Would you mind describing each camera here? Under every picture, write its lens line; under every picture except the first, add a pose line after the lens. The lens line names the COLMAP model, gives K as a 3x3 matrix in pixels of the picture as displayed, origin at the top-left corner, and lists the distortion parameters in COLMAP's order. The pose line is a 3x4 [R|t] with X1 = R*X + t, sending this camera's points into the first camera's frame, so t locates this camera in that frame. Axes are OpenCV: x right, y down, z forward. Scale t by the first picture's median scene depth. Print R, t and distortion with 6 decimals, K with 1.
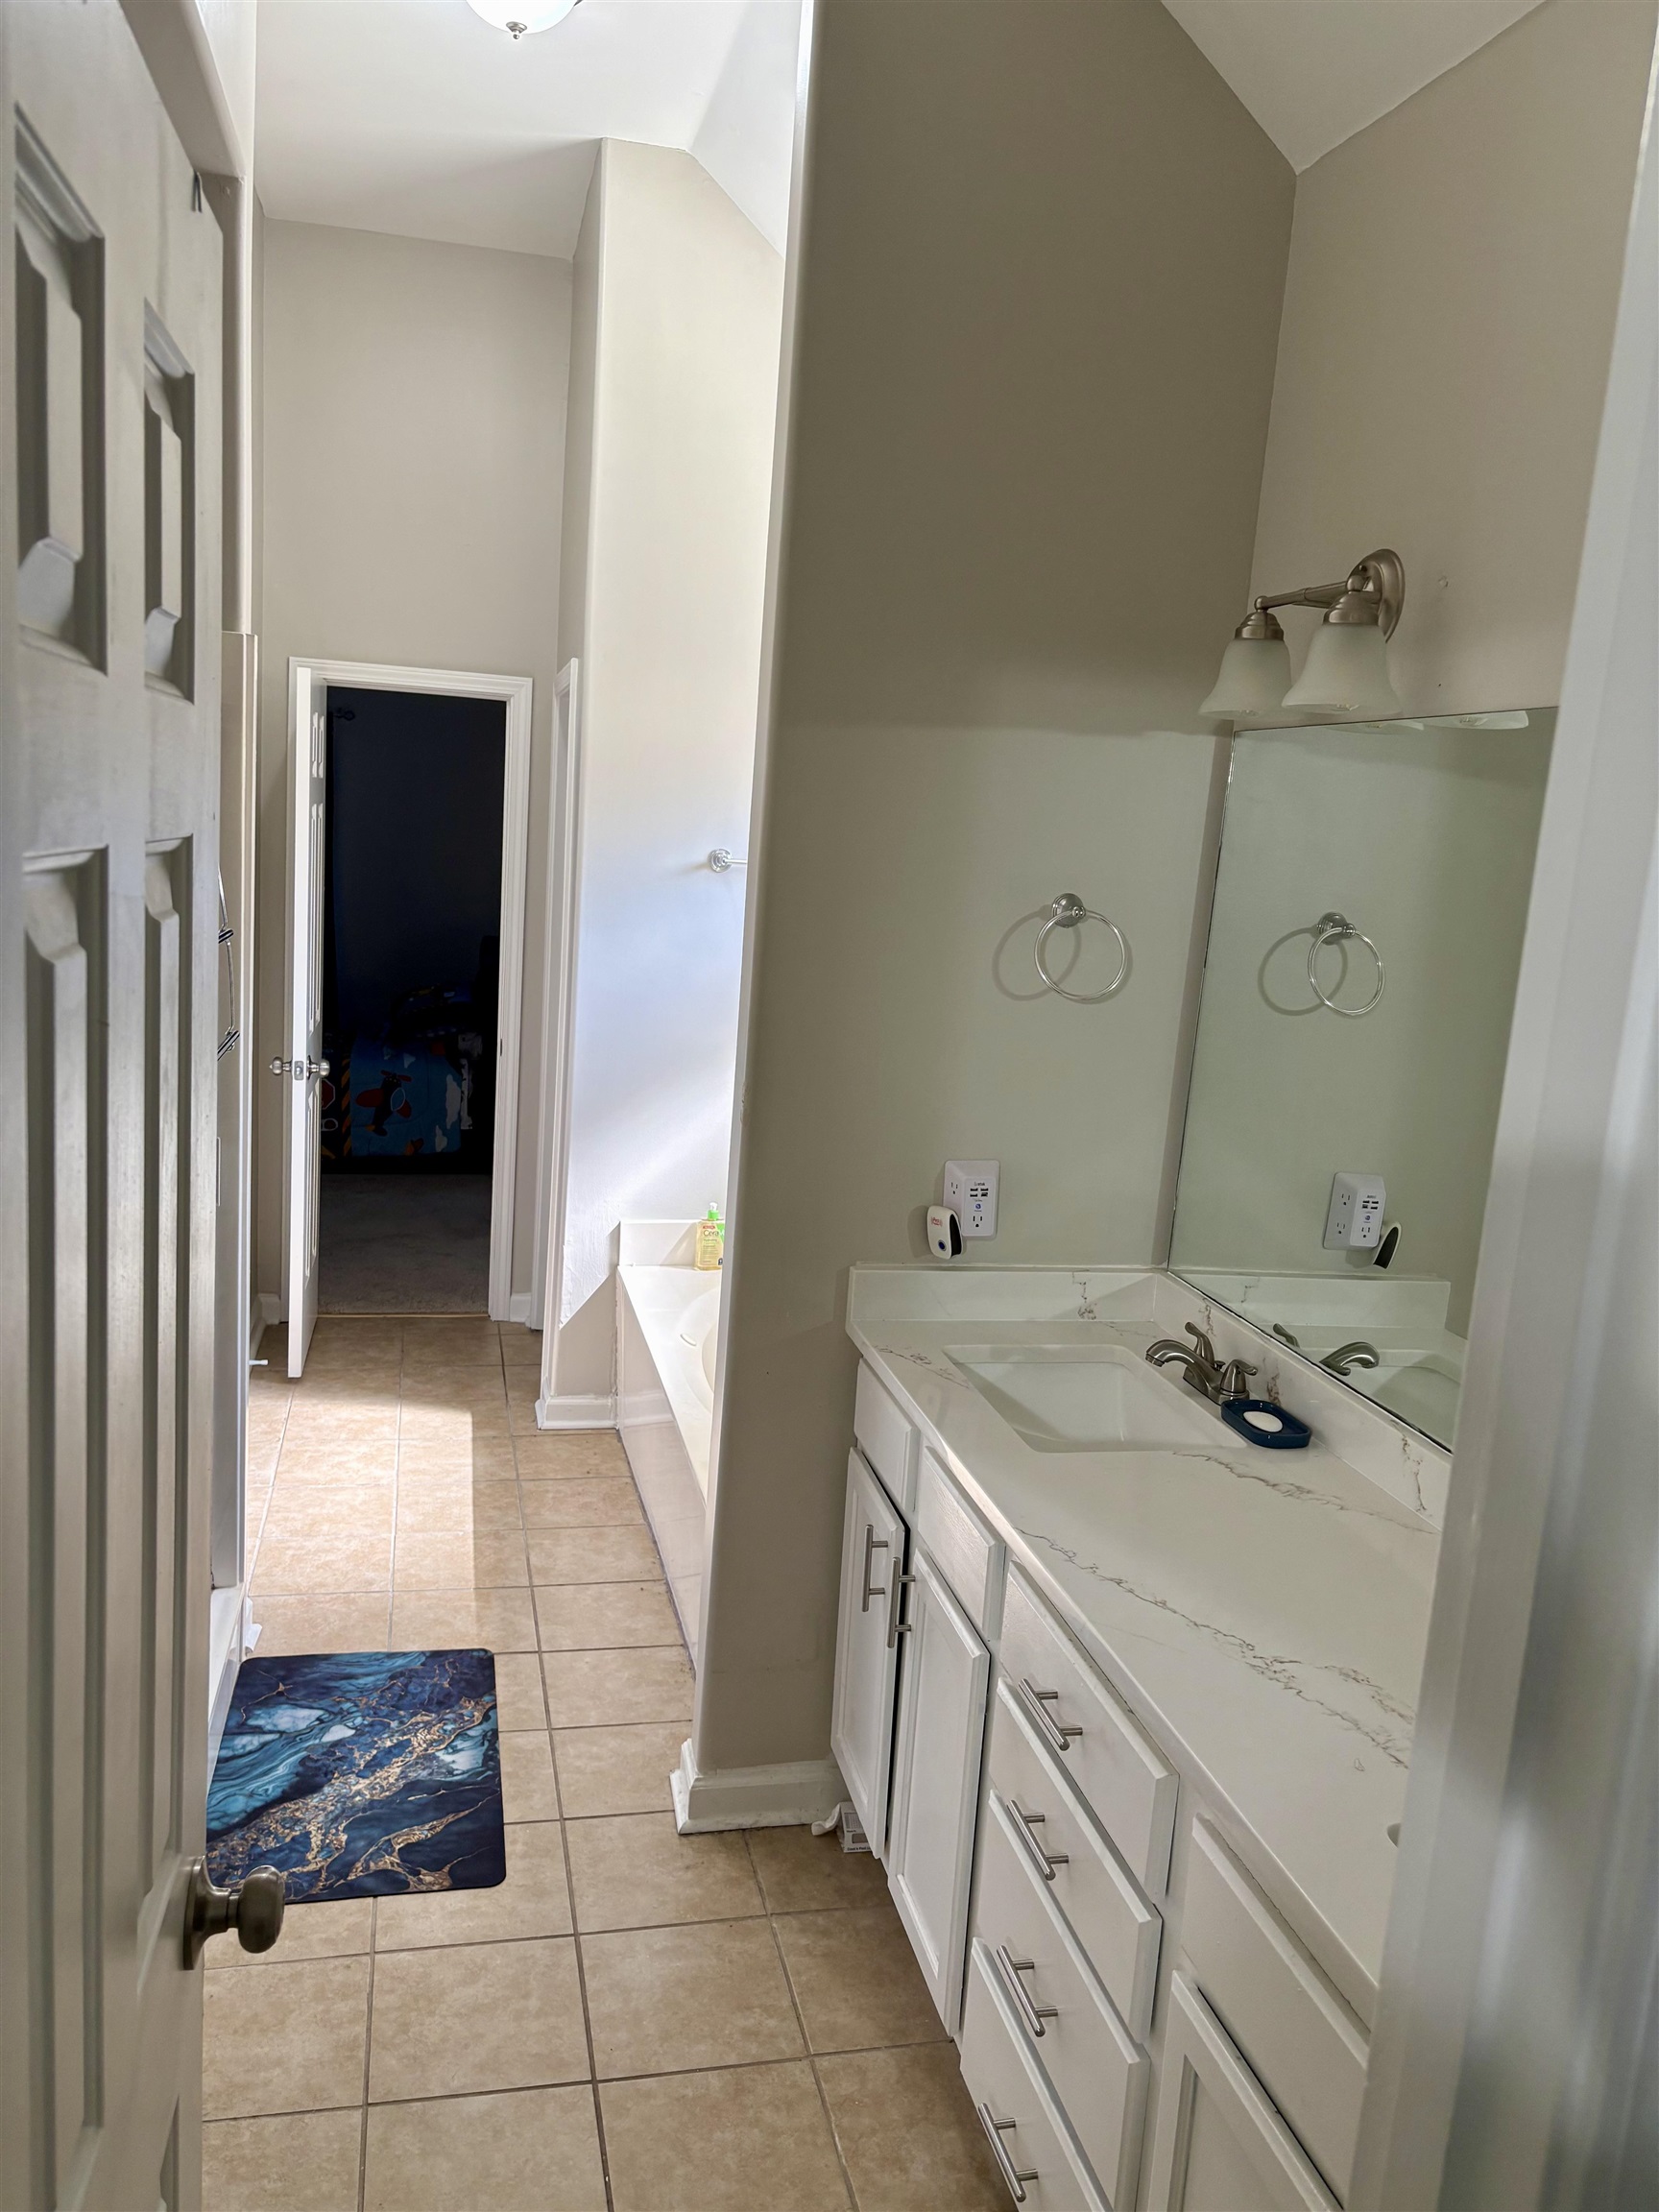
lens RADIAL K [[1670.2, 0, 828.9], [0, 1670.2, 1105.5], [0, 0, 1]] dist [0.002678, 0.005486]
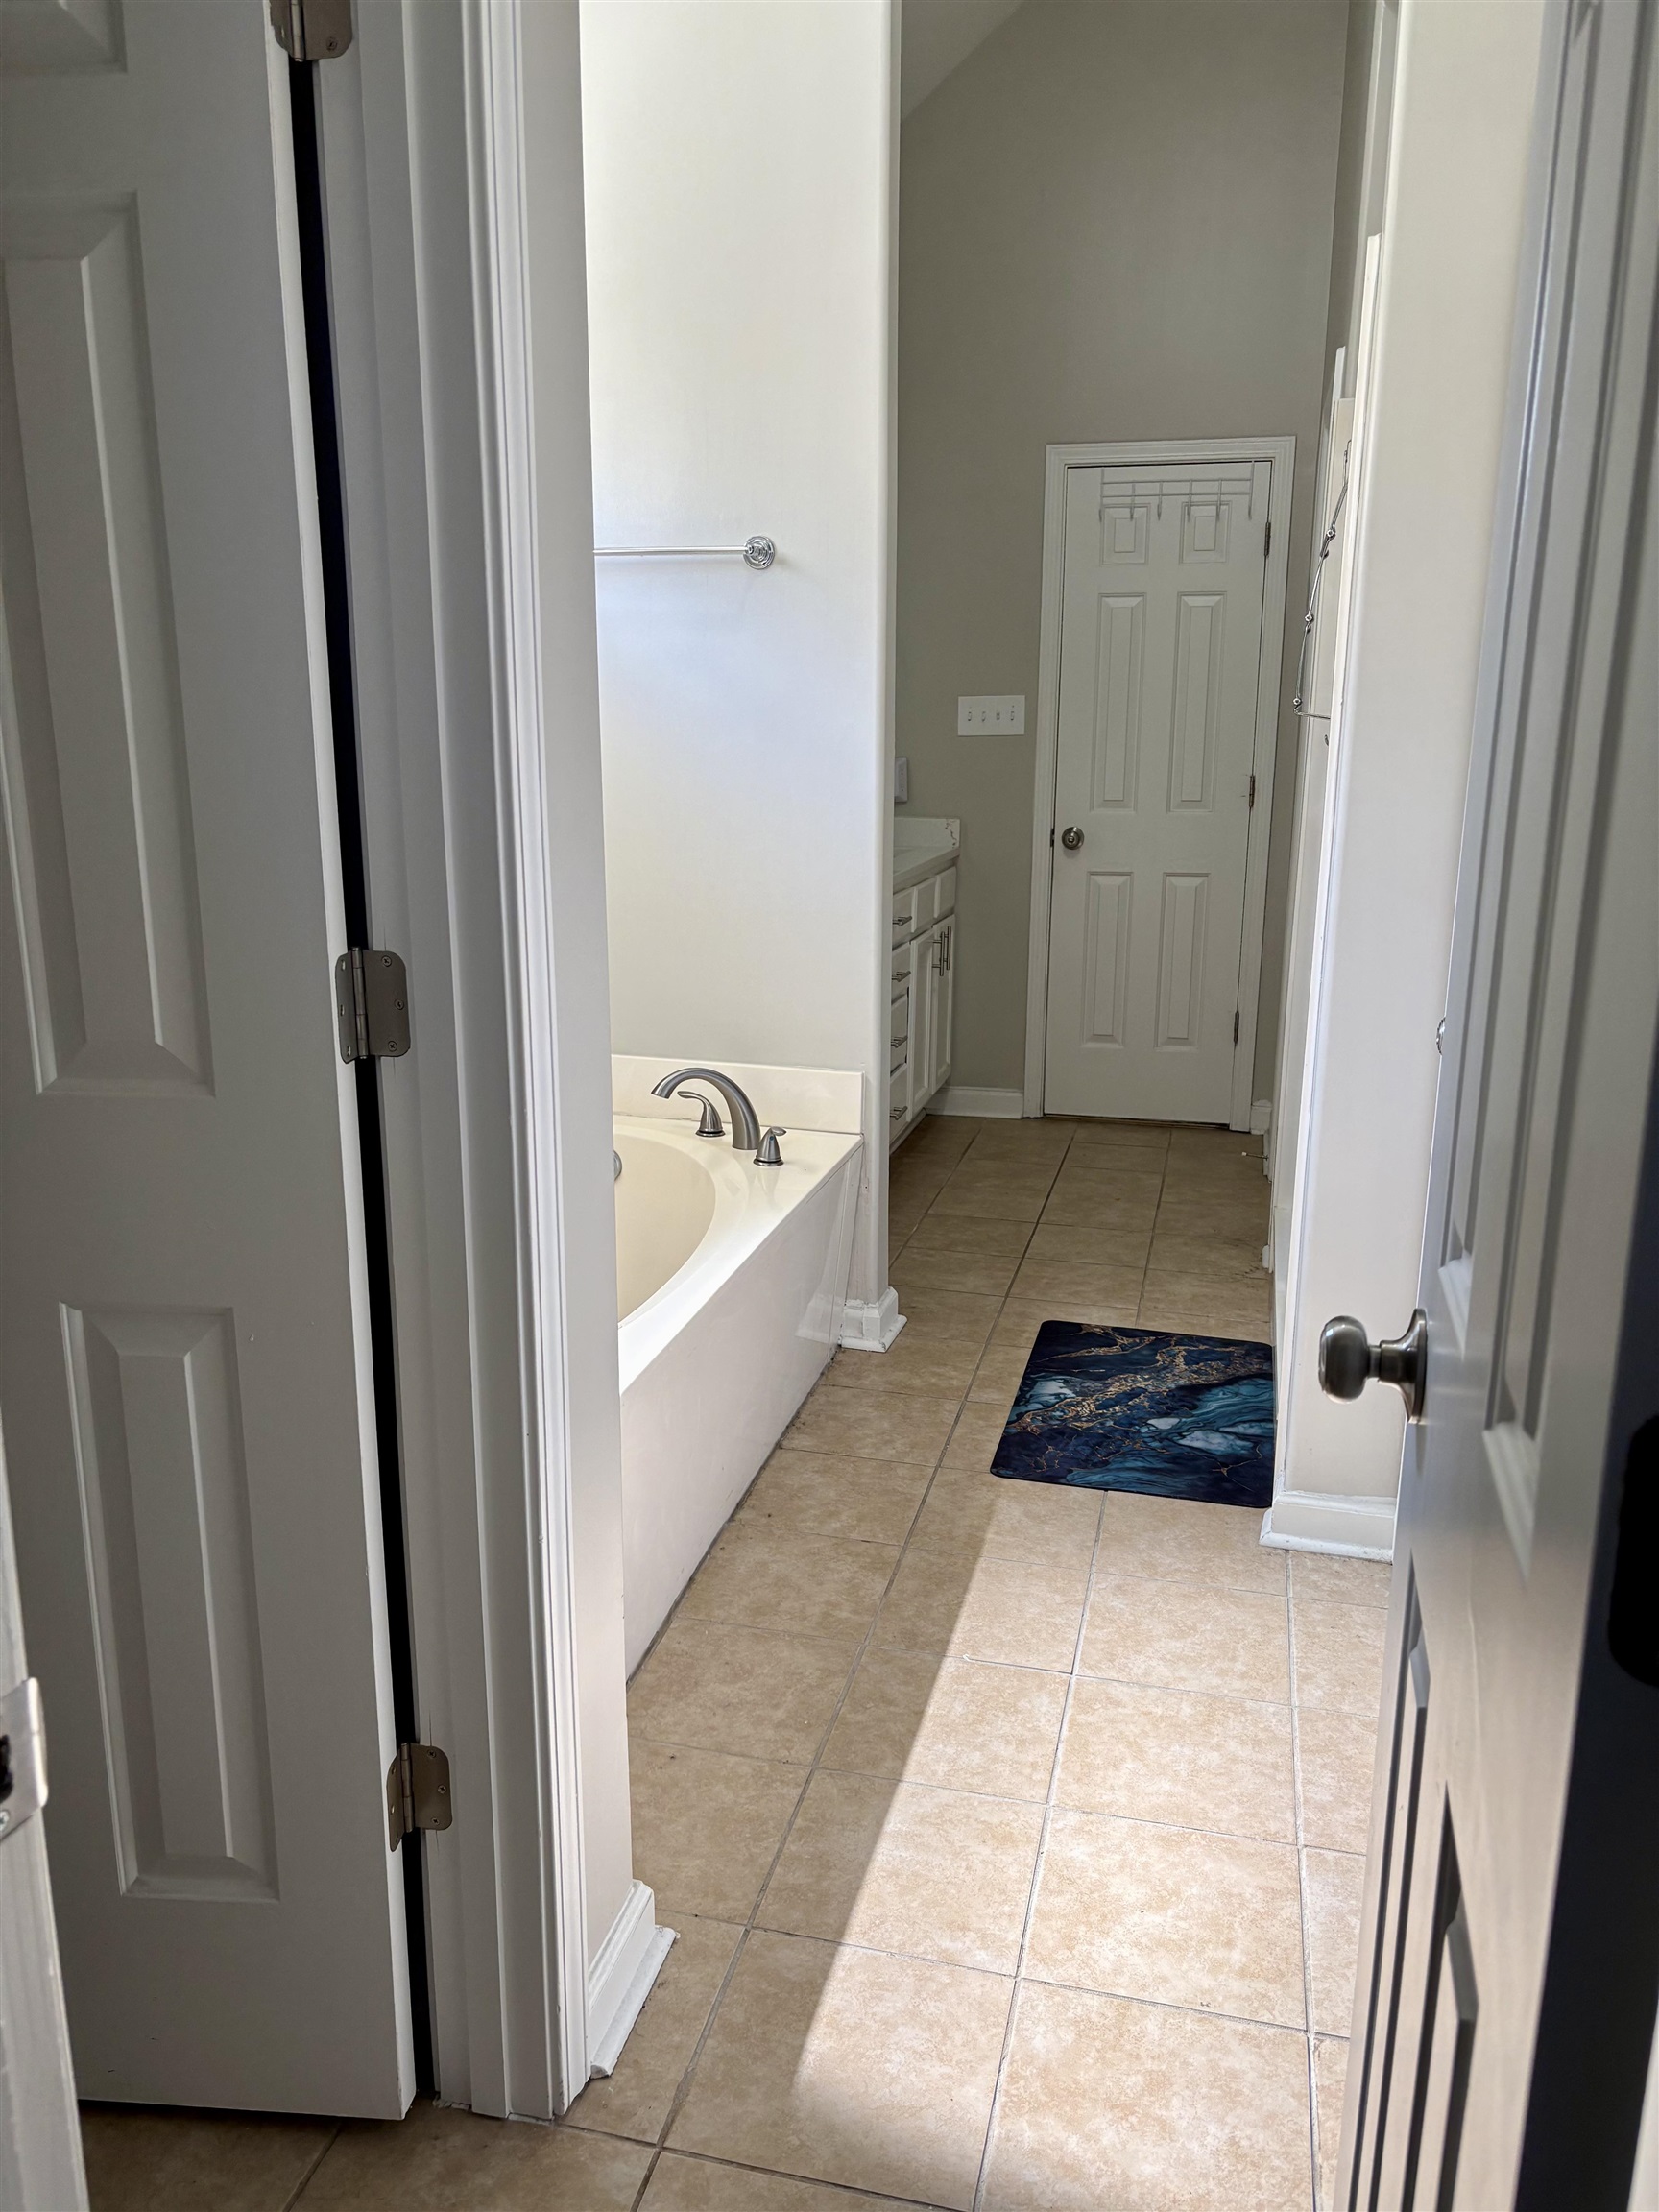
lens RADIAL K [[1670.2, 0, 826.8], [0, 1670.2, 1105.9], [0, 0, 1]] dist [0.002678, 0.005486]
pose [[-0.888079, -0.172000, 0.426300, -0.499548], [0.017560, 0.913993, 0.405350, -0.216843], [-0.459356, 0.367469, -0.808677, 1.801335]]
